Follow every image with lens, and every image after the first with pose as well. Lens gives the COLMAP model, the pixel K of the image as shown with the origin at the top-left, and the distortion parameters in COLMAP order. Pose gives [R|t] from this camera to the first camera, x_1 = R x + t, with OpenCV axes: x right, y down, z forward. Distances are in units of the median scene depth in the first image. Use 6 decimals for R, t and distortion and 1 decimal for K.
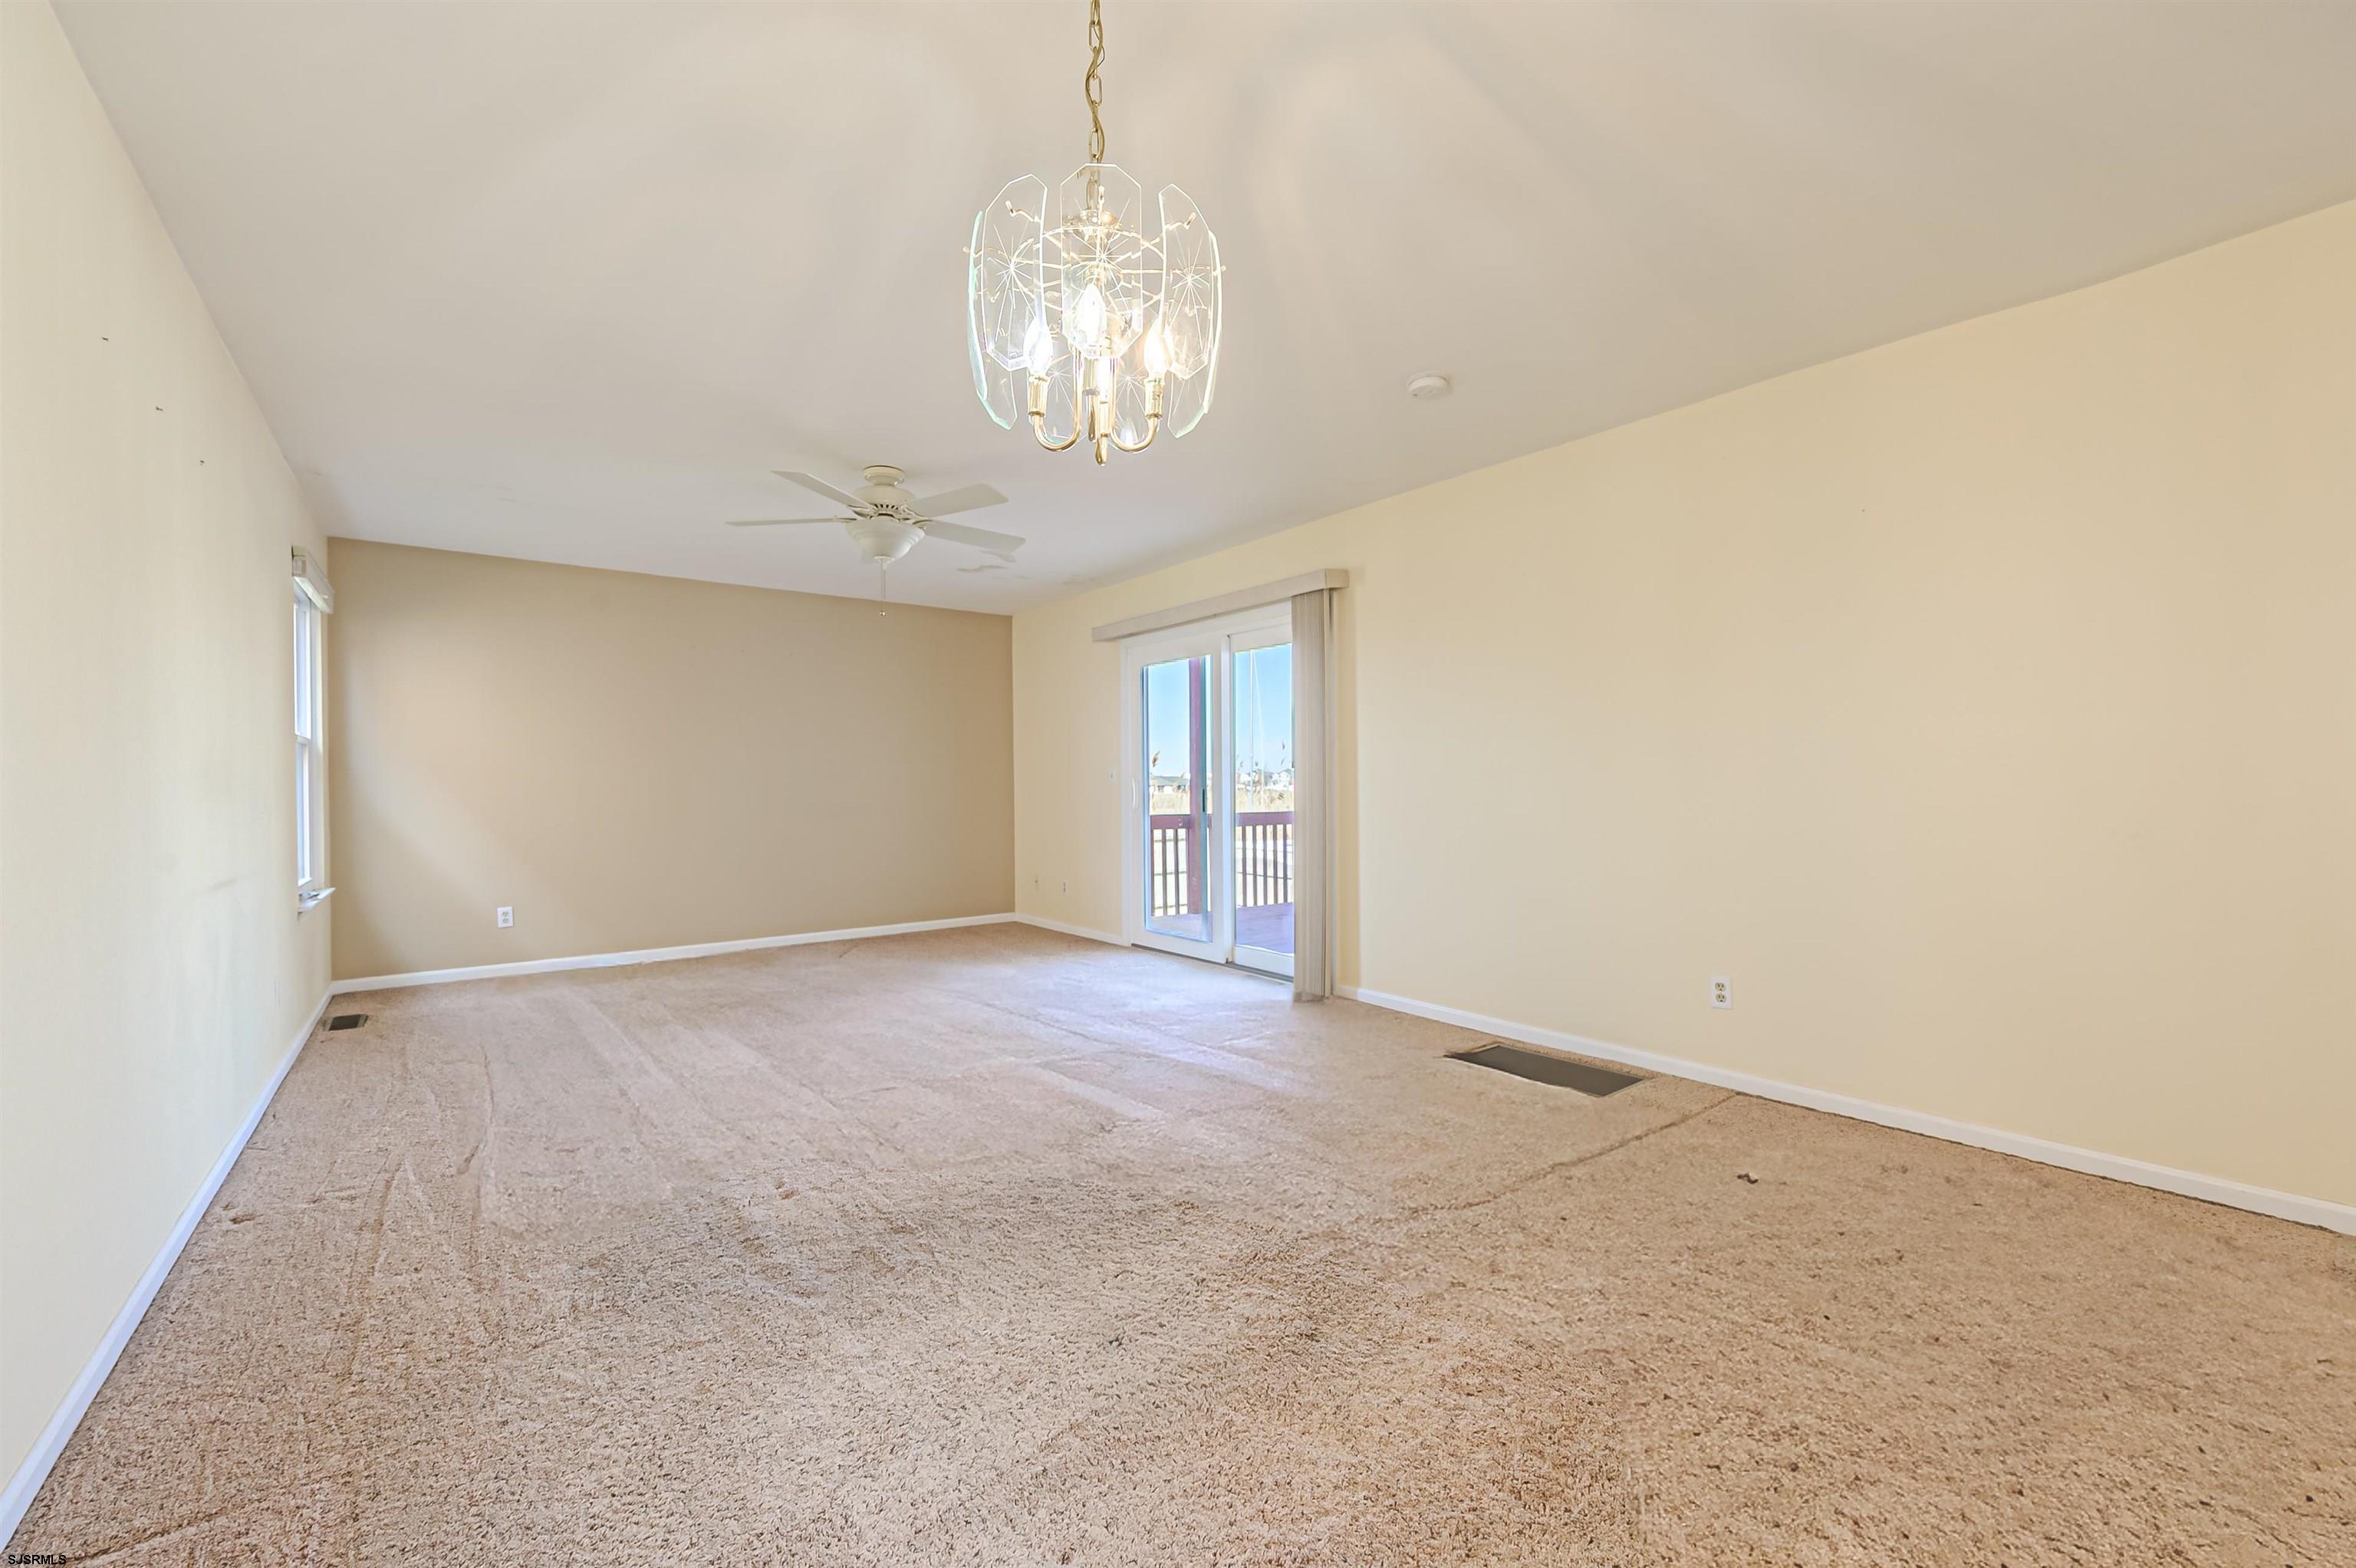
lens RADIAL K [[938.6, 0, 1181.0], [0, 938.6, 787.4], [0, 0, 1]] dist [0.002736, 0.000077]
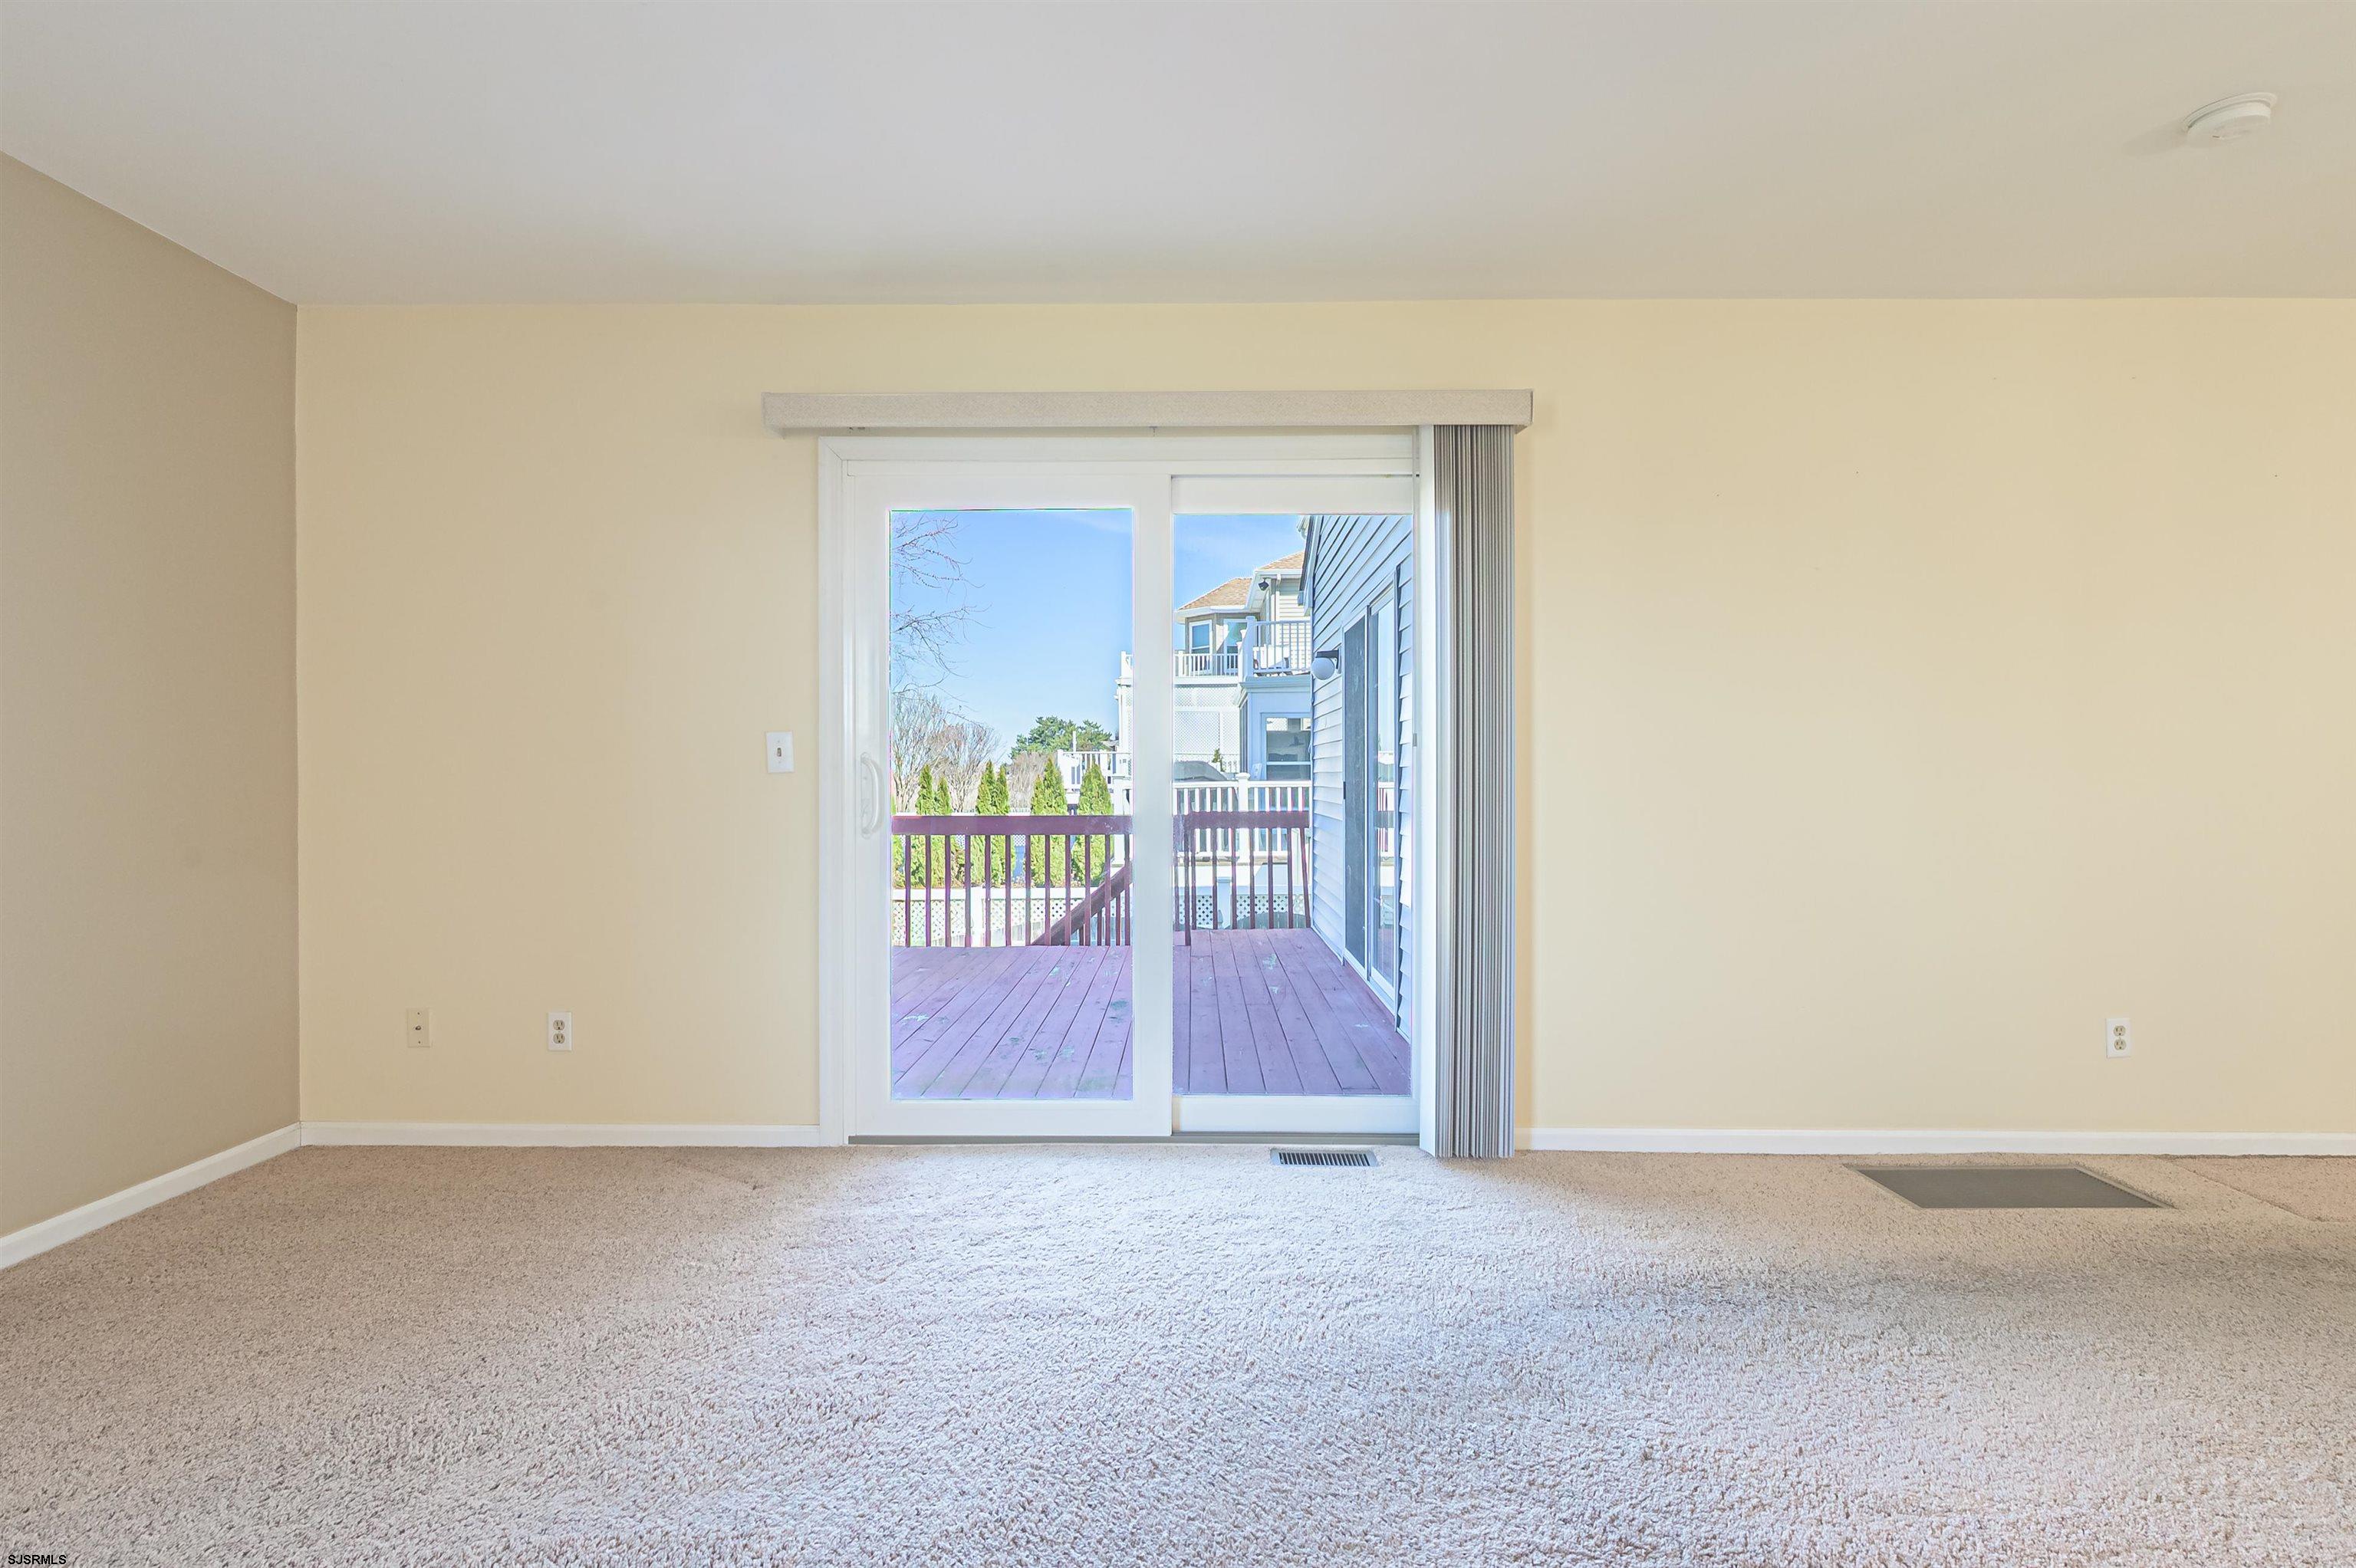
lens RADIAL K [[1213.8, 0, 1178.3], [0, 1213.8, 782.8], [0, 0, 1]] dist [0.002144, 0.000638]
pose [[0.620823, 0.003223, 0.783944, -0.539970], [-0.002674, 0.999994, -0.001993, 0.002402], [-0.783946, -0.000859, 0.620828, 0.711983]]
